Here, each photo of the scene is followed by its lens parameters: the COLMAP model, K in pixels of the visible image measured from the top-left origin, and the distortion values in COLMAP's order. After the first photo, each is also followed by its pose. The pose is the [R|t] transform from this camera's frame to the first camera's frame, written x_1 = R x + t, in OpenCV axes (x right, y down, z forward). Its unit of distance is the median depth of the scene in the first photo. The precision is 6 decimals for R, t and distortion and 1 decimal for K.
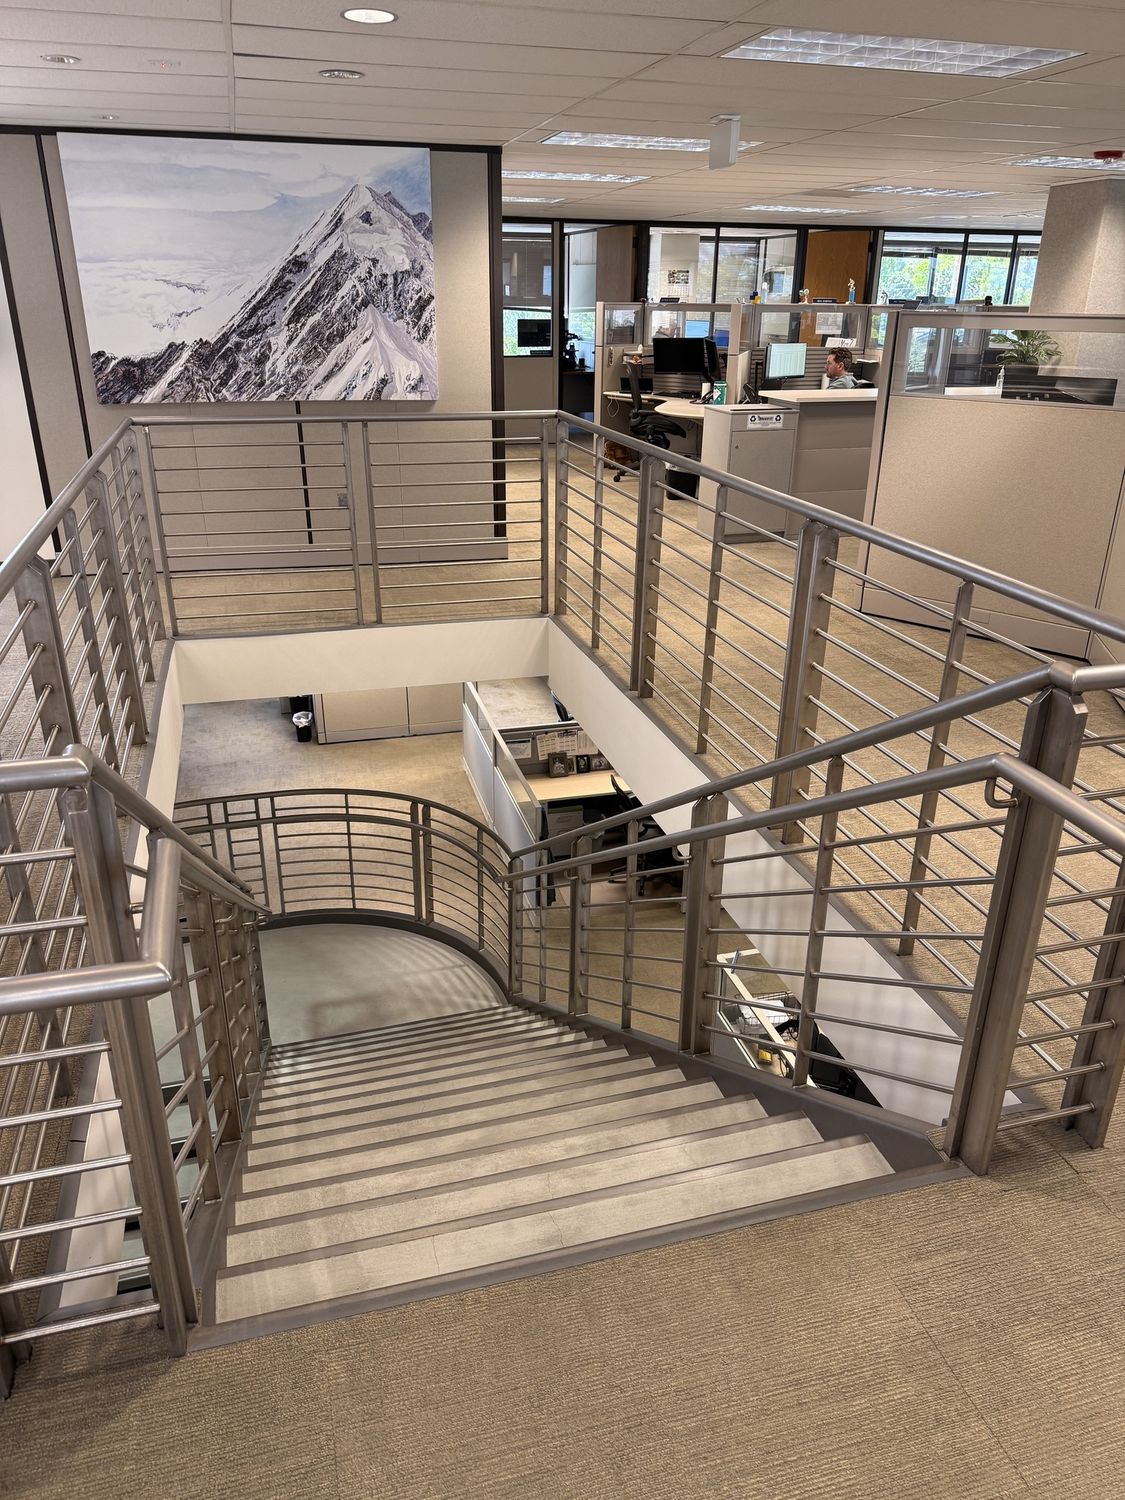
lens RADIAL K [[1058.5, 0, 561.5], [0, 1058.5, 749.7], [0, 0, 1]] dist [0.012702, 0.001053]
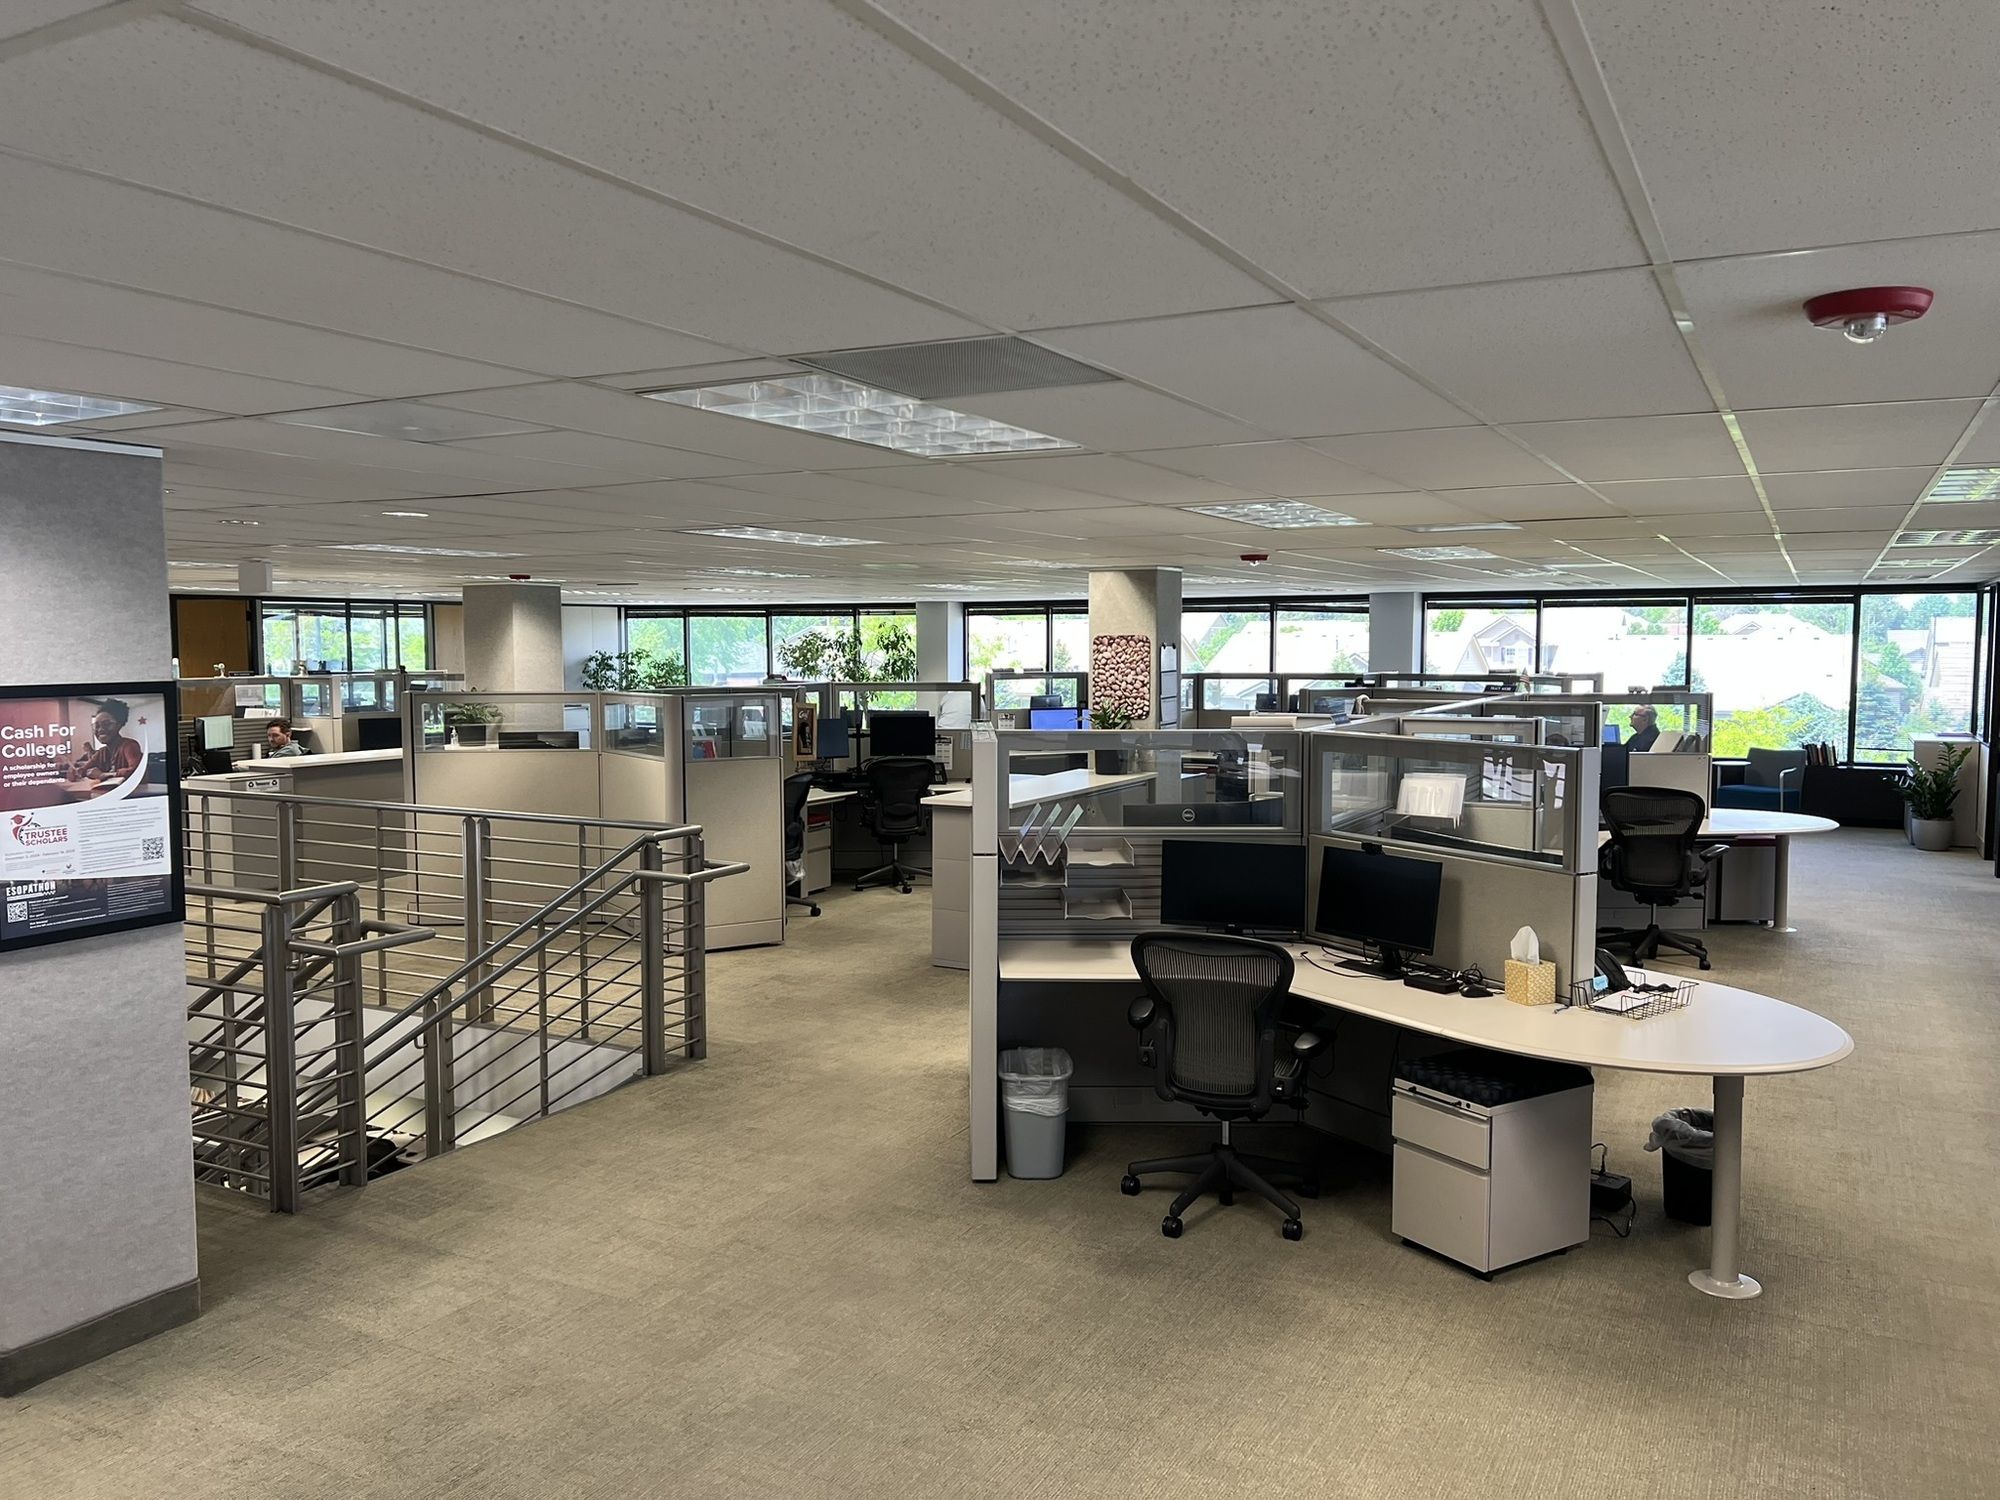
lens RADIAL K [[1516.3, 0, 999.5], [0, 1516.3, 748.4], [0, 0, 1]] dist [0.001070, 0.000400]
pose [[0.696235, -0.066430, 0.714734, -0.489871], [0.294004, 0.934749, -0.199515, 0.224647], [-0.654843, 0.349044, 0.670335, -0.665142]]
